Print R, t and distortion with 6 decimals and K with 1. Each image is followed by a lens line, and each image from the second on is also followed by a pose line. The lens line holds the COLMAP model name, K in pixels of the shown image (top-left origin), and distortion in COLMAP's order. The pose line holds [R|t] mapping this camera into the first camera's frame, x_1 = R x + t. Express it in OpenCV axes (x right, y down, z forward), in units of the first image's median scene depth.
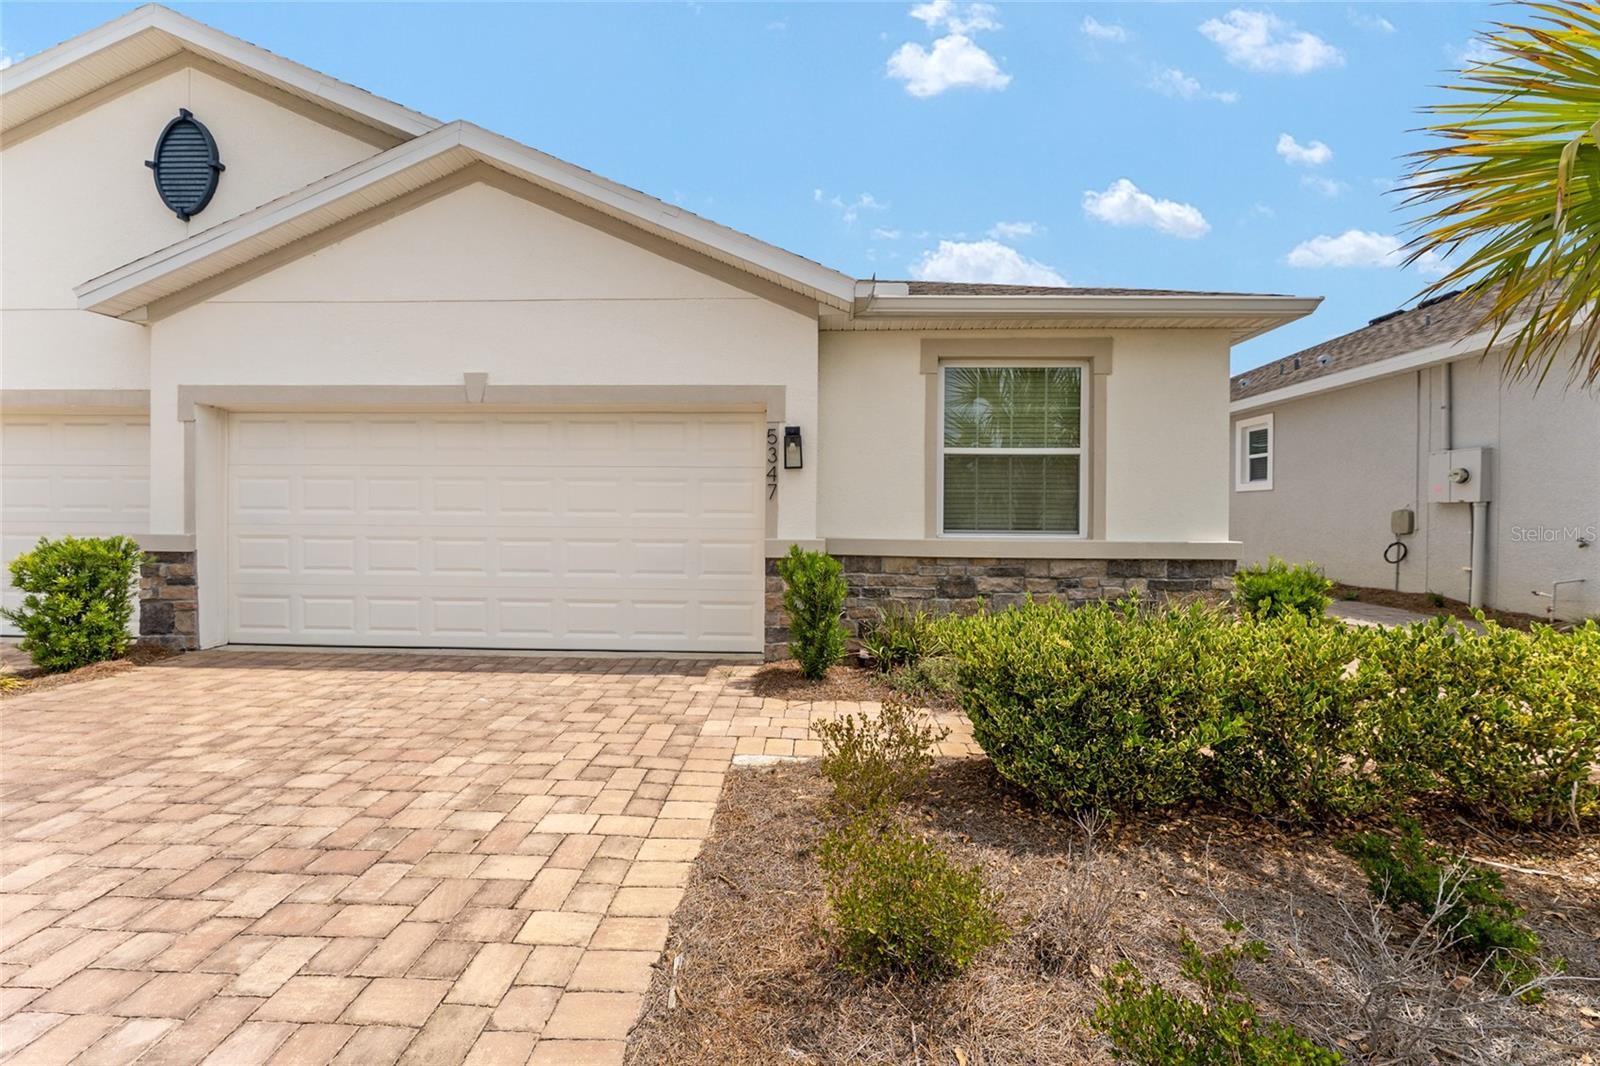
lens RADIAL K [[619.4, 0, 800.0], [0, 619.4, 533.0], [0, 0, 1]] dist [-0.000392, 0.000167]
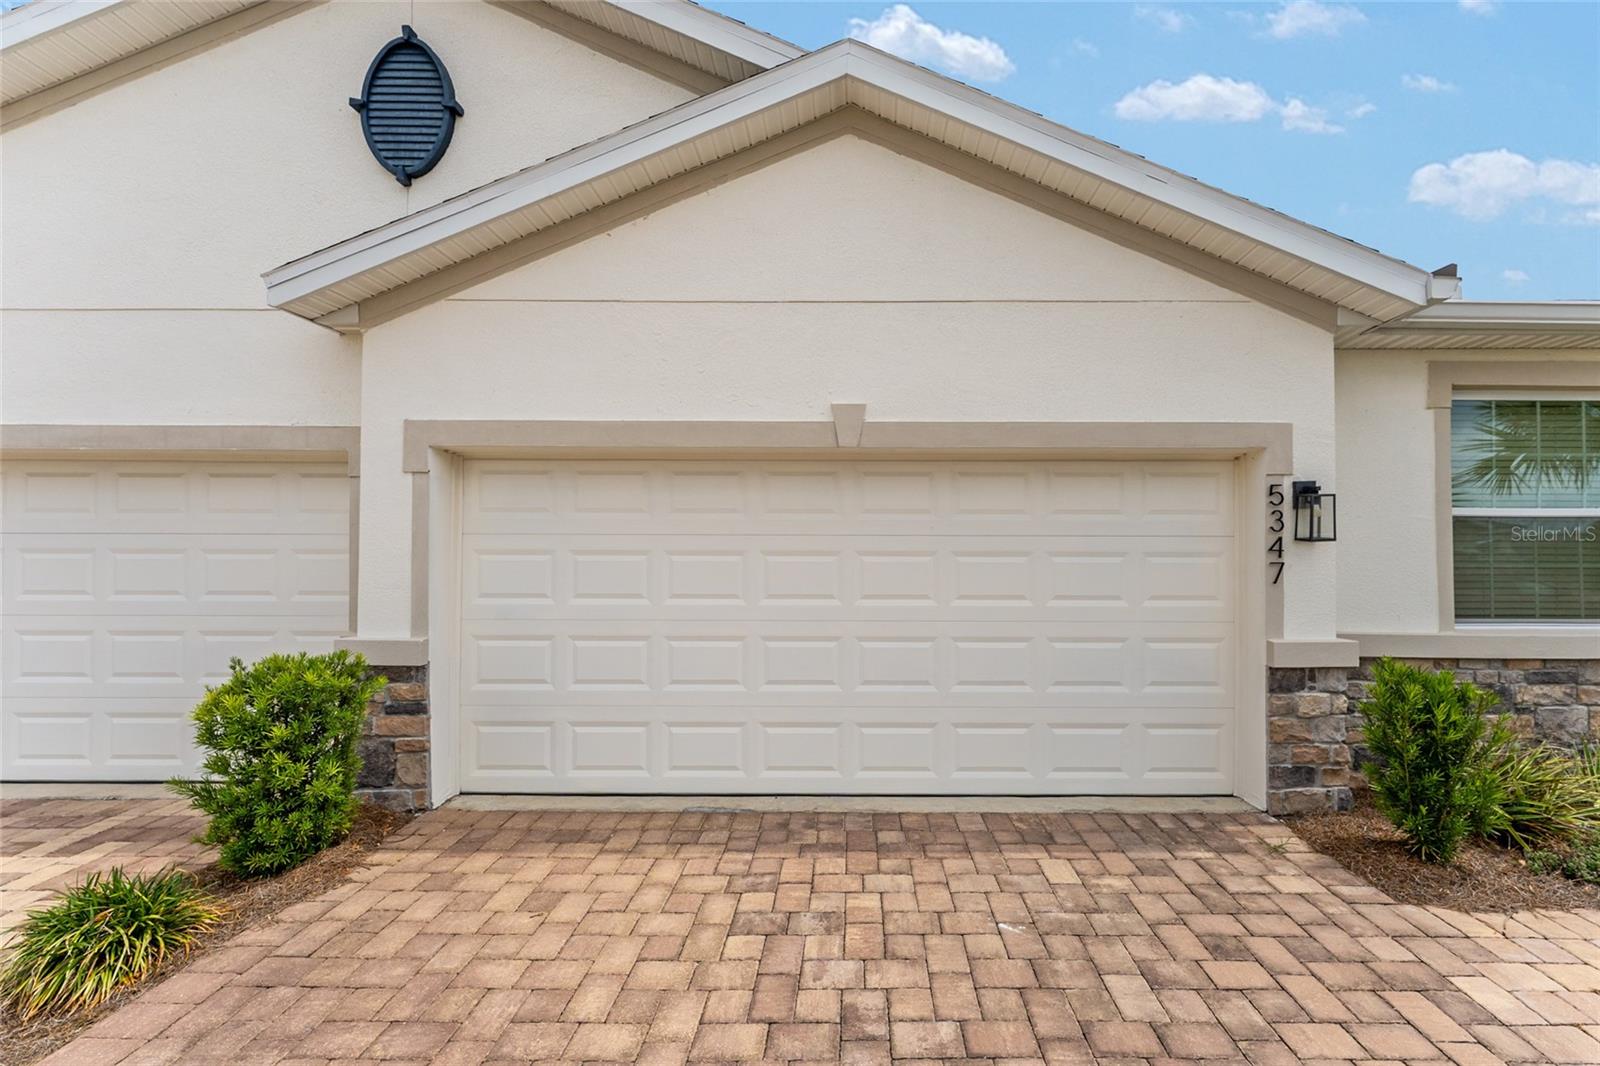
lens RADIAL K [[643.2, 0, 861.4], [0, 643.2, 560.7], [0, 0, 1]] dist [-0.000201, 0.000046]
pose [[0.999283, -0.005065, 0.037512, -0.530848], [0.005815, 0.999785, -0.019919, -0.067075], [-0.037403, 0.020123, 0.999098, 0.277626]]
